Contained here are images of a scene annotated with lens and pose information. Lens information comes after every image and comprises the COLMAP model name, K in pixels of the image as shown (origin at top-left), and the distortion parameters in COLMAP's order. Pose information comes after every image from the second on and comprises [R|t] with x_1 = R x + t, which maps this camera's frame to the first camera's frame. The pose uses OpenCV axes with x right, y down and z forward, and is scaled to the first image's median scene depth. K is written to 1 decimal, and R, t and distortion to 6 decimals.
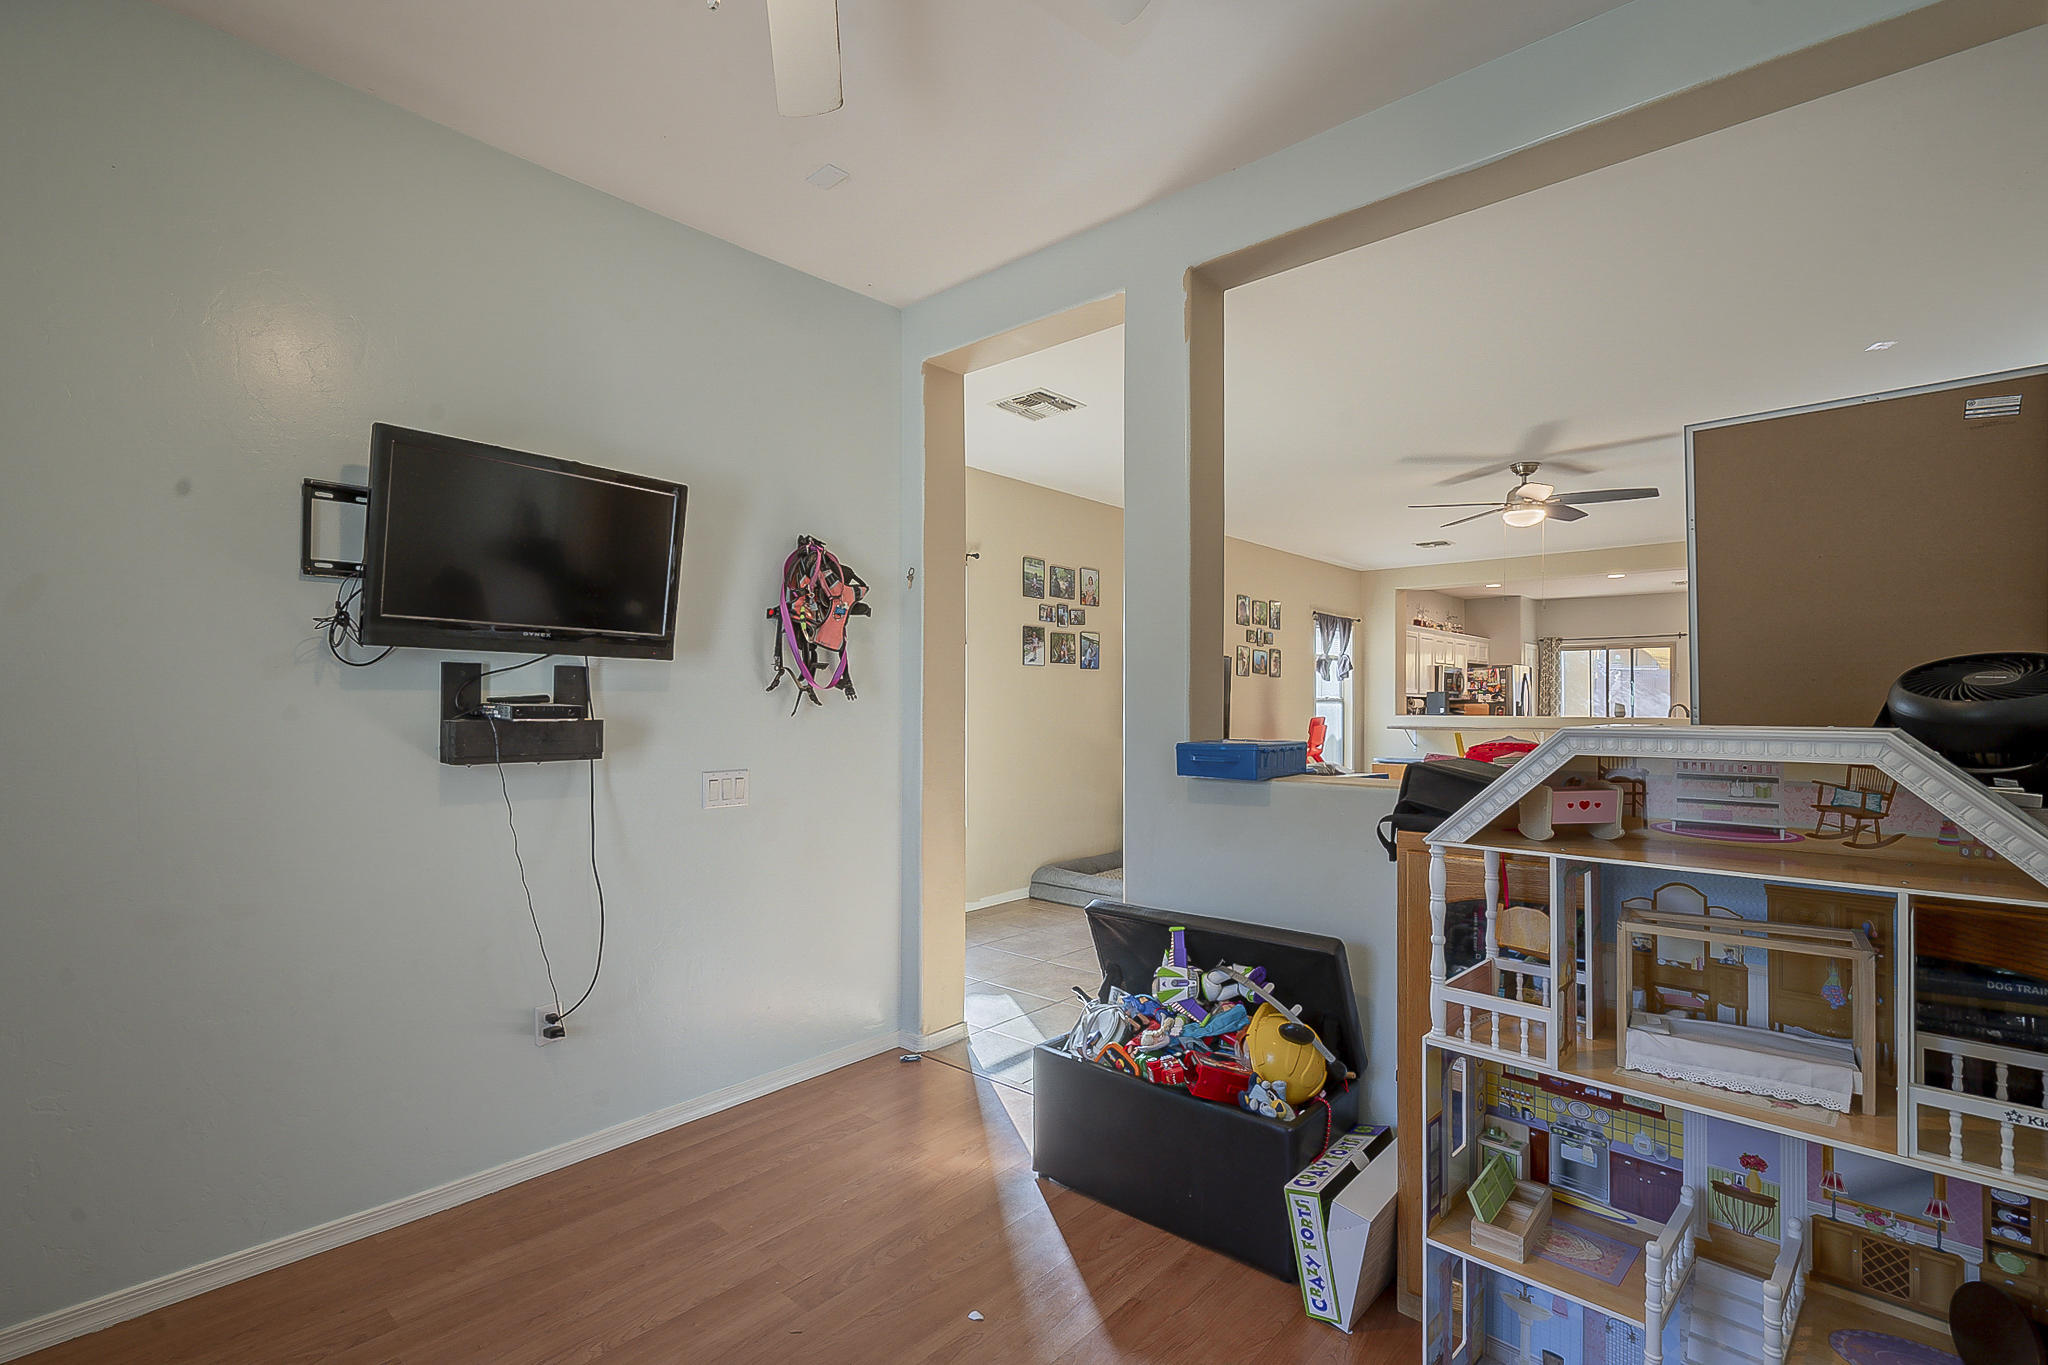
lens RADIAL K [[943.3, 0, 1023.7], [0, 943.3, 689.9], [0, 0, 1]] dist [0.002188, 0.000434]
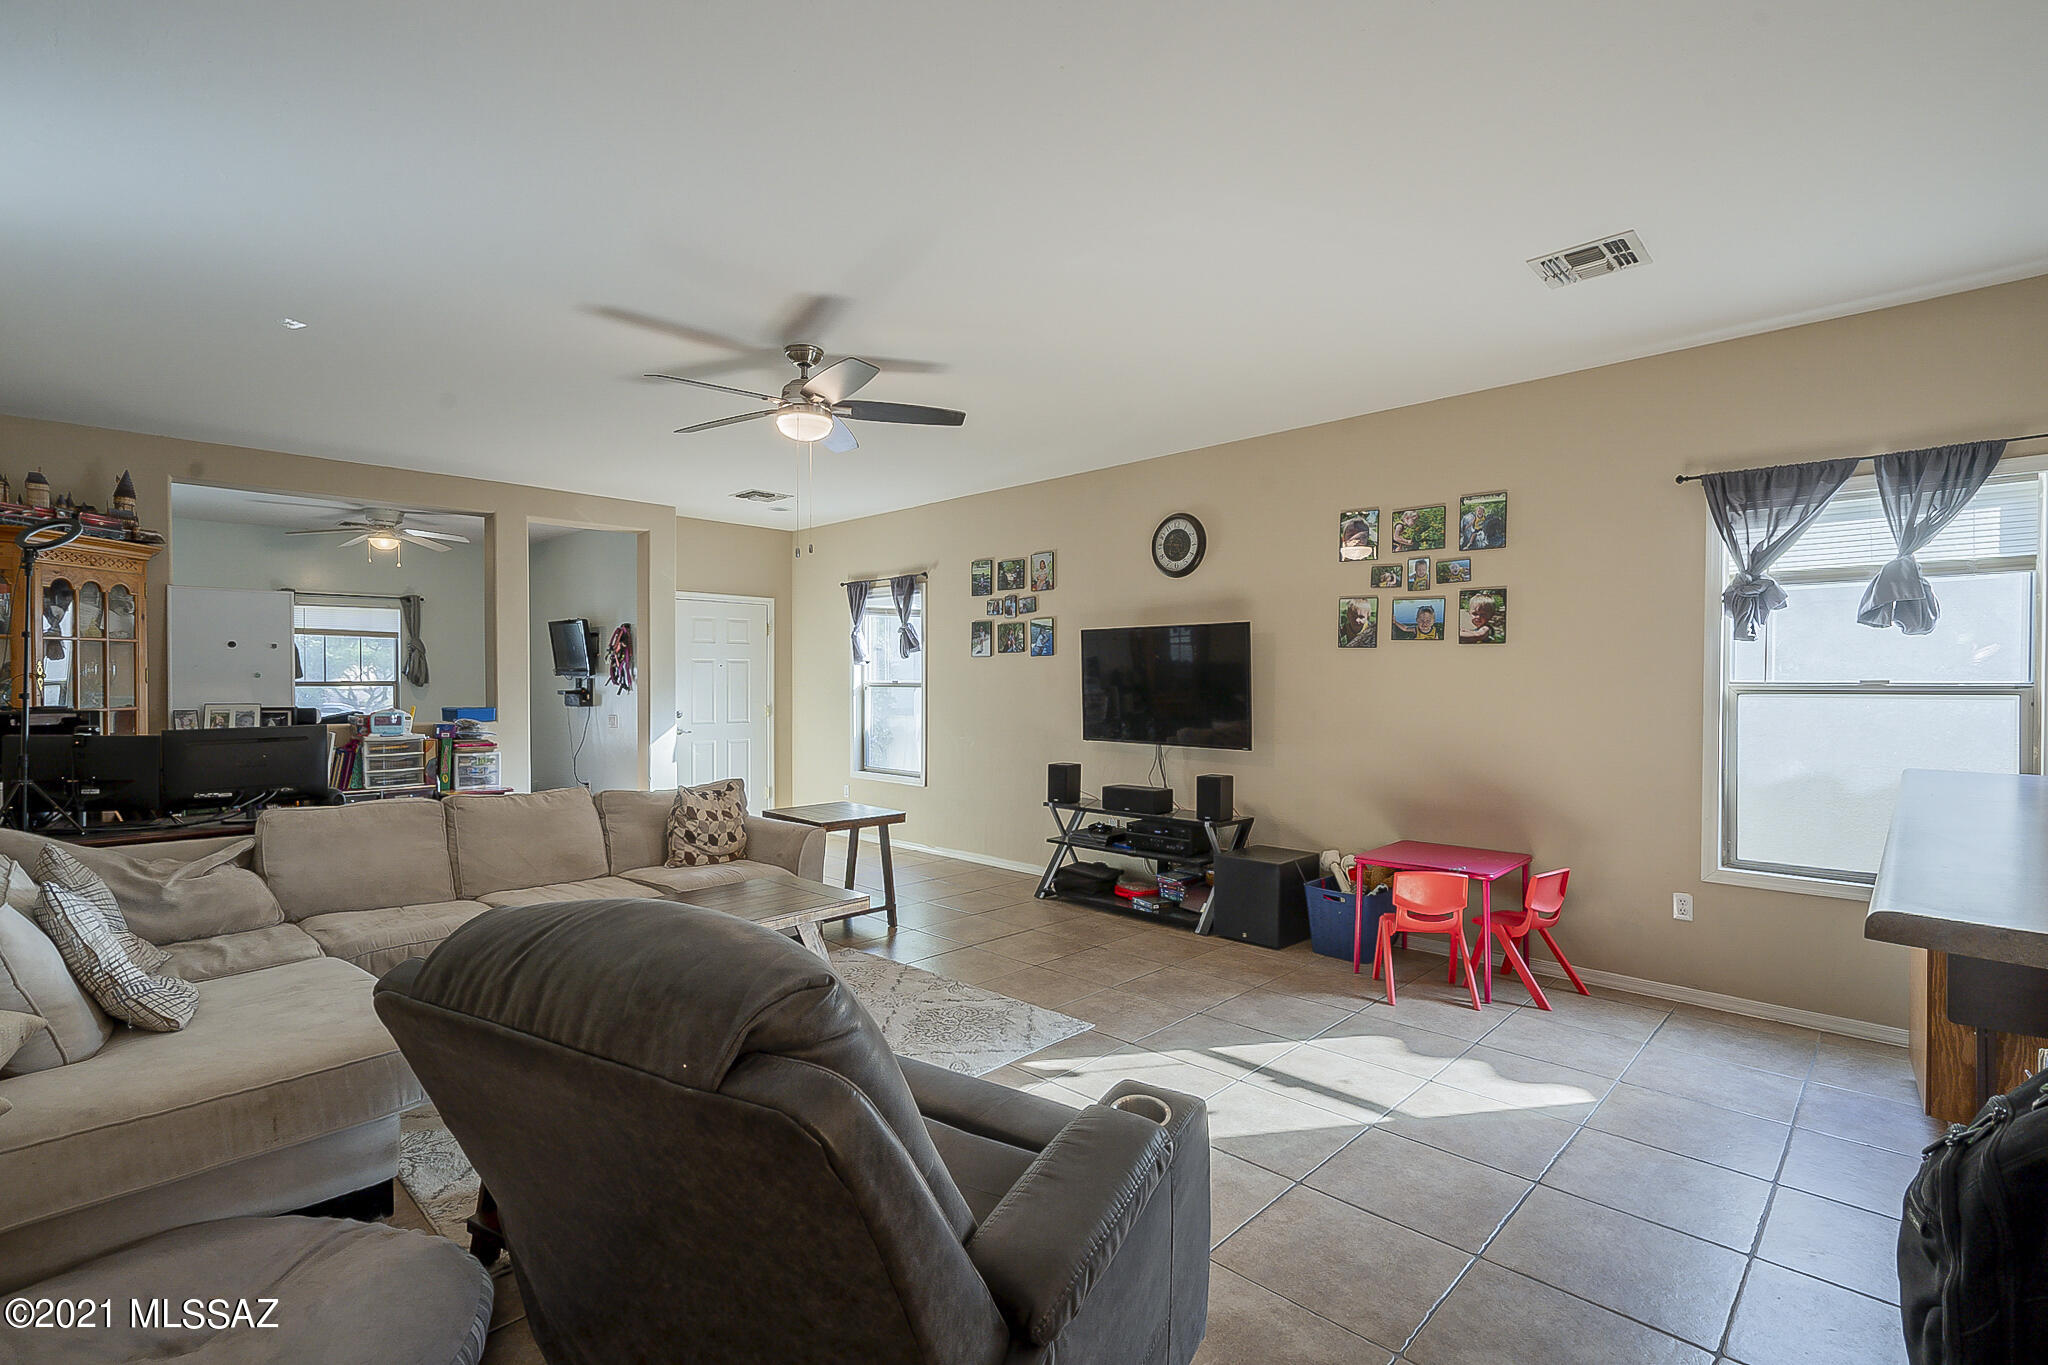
lens RADIAL K [[943.3, 0, 1021.3], [0, 943.3, 681.2], [0, 0, 1]] dist [0.002188, 0.000434]
pose [[-0.062754, -0.001639, -0.998028, 1.073418], [0.011147, 0.999935, -0.002343, 0.006190], [0.997967, -0.011272, -0.062732, 1.070365]]
